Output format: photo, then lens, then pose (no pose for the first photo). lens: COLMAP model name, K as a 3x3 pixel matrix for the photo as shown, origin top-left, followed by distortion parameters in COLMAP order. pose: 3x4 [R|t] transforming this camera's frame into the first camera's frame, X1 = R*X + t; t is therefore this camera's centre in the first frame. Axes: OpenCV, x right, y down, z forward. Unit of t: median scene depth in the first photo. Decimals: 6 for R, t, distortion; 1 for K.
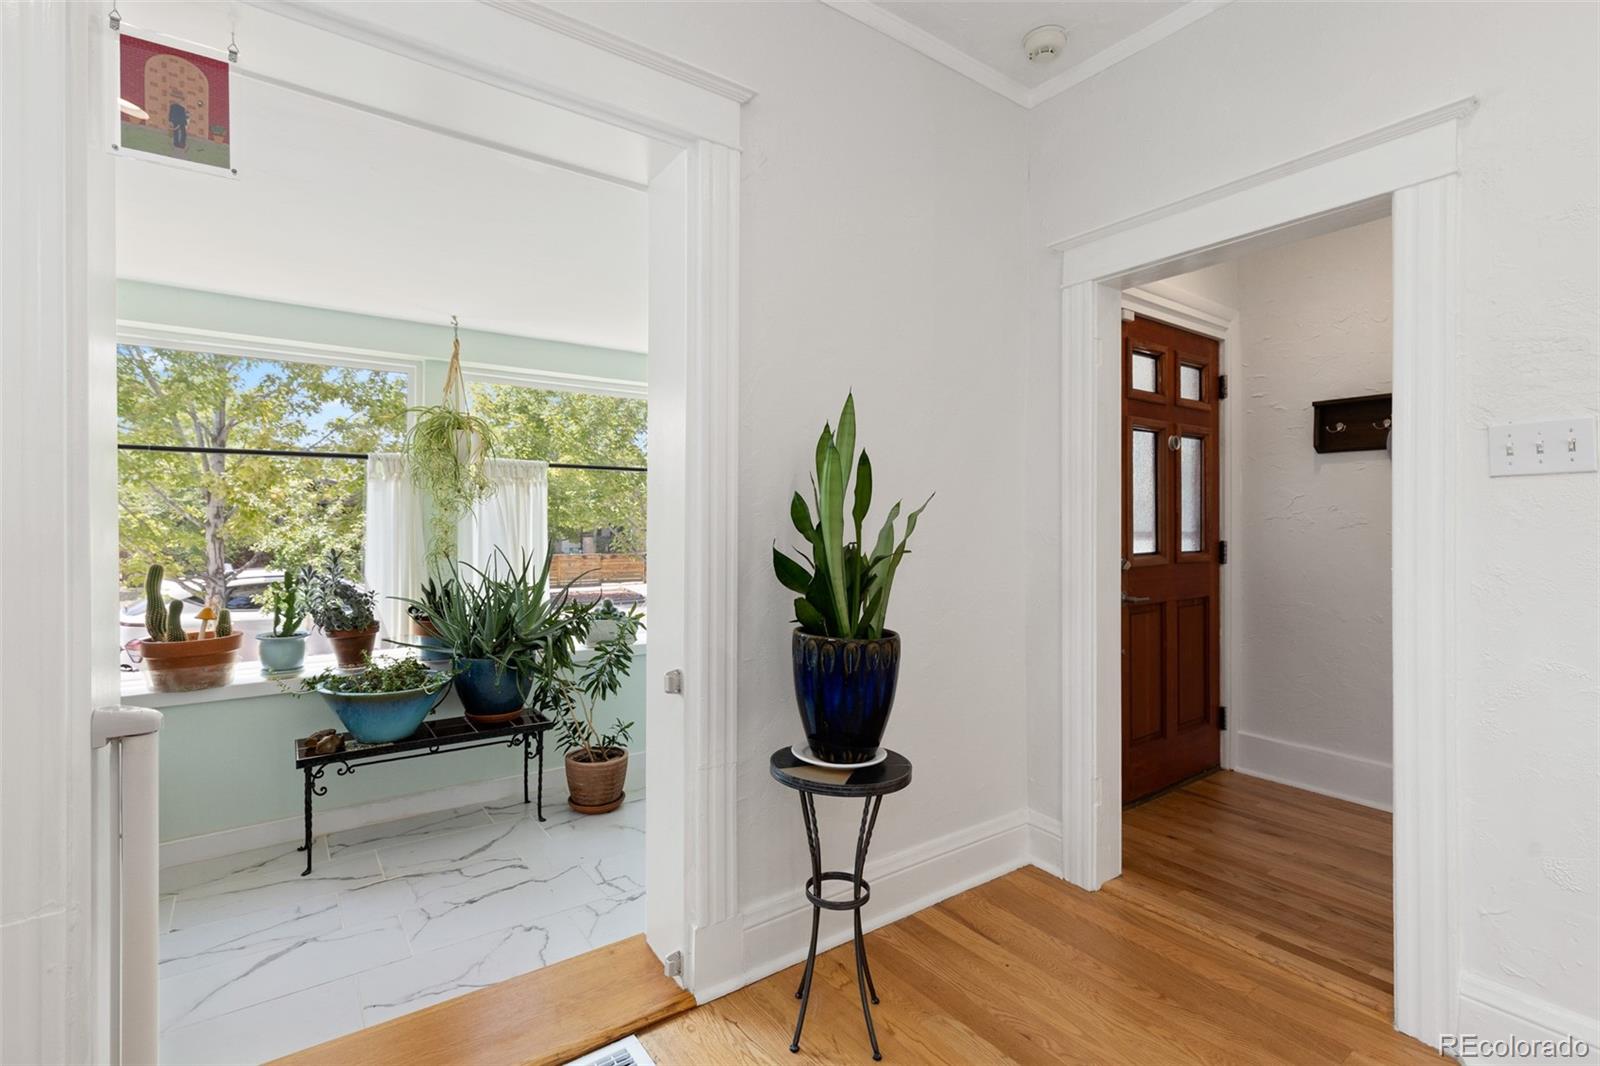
lens RADIAL K [[738.0, 0, 804.0], [0, 738.0, 529.5], [0, 0, 1]] dist [0.009208, 0.002353]
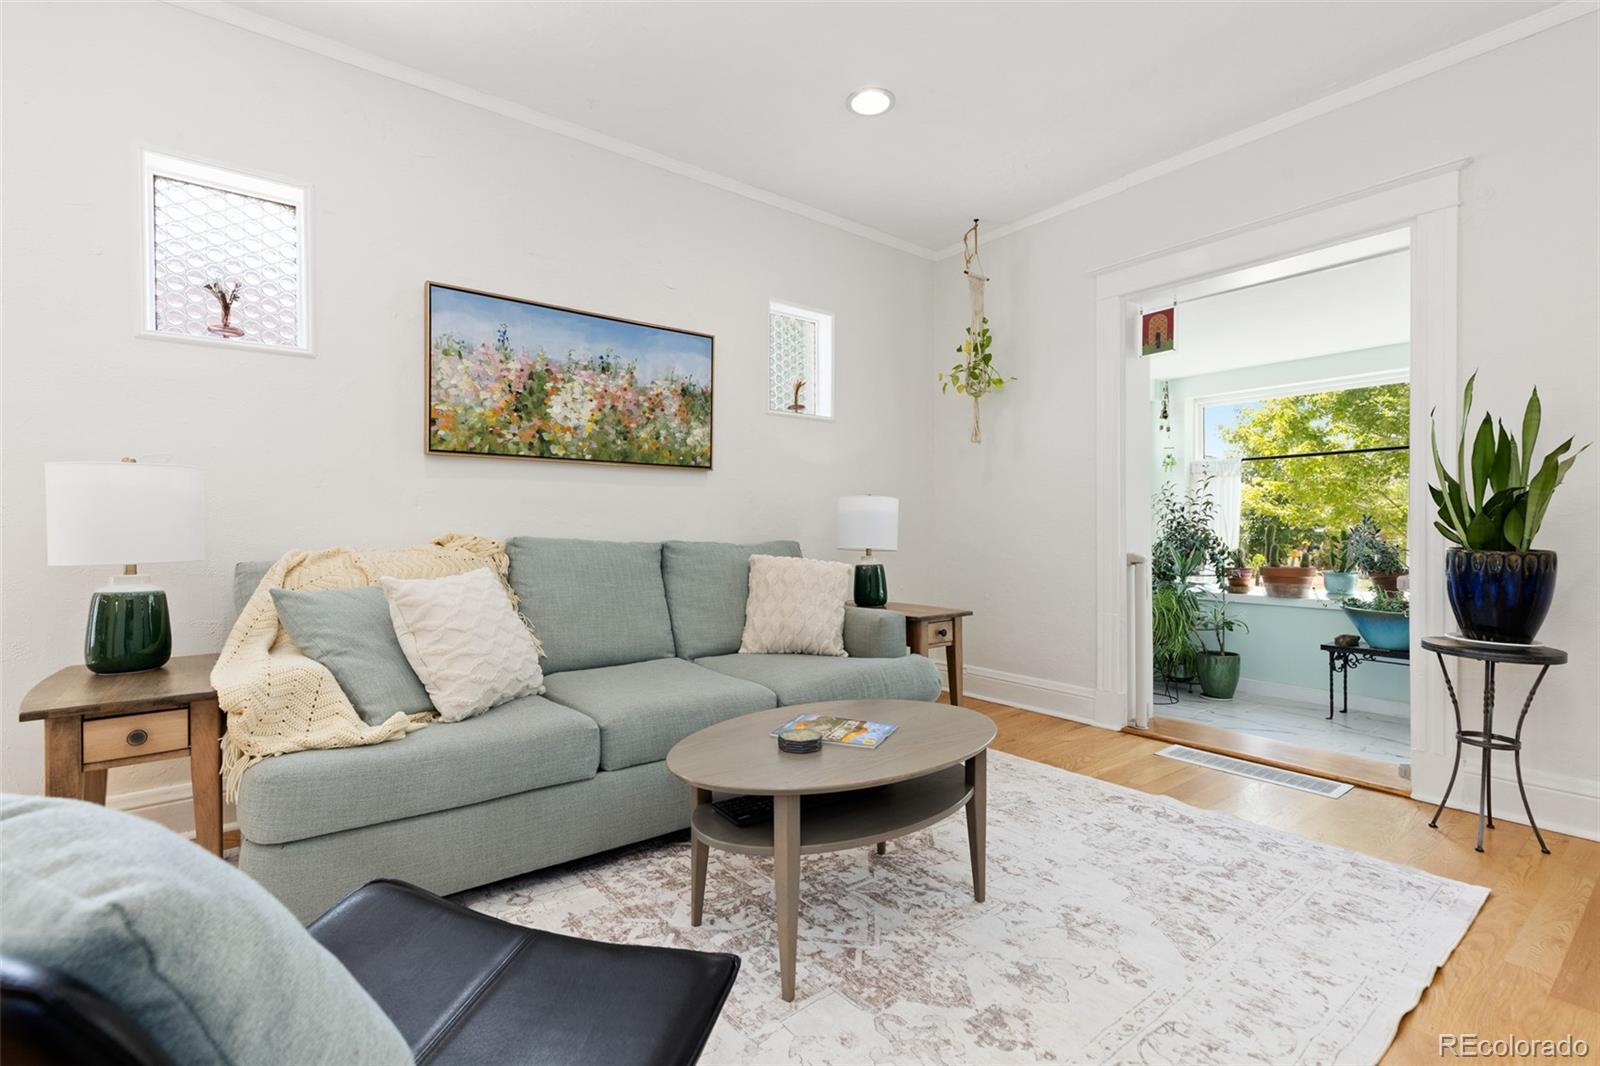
lens RADIAL K [[738.0, 0, 800.0], [0, 738.0, 534.6], [0, 0, 1]] dist [0.009208, 0.002353]
pose [[0.065772, 0.007243, -0.997808, 0.789933], [0.000888, 0.999973, 0.007317, 0.059978], [0.997834, -0.001367, 0.065764, -0.206783]]
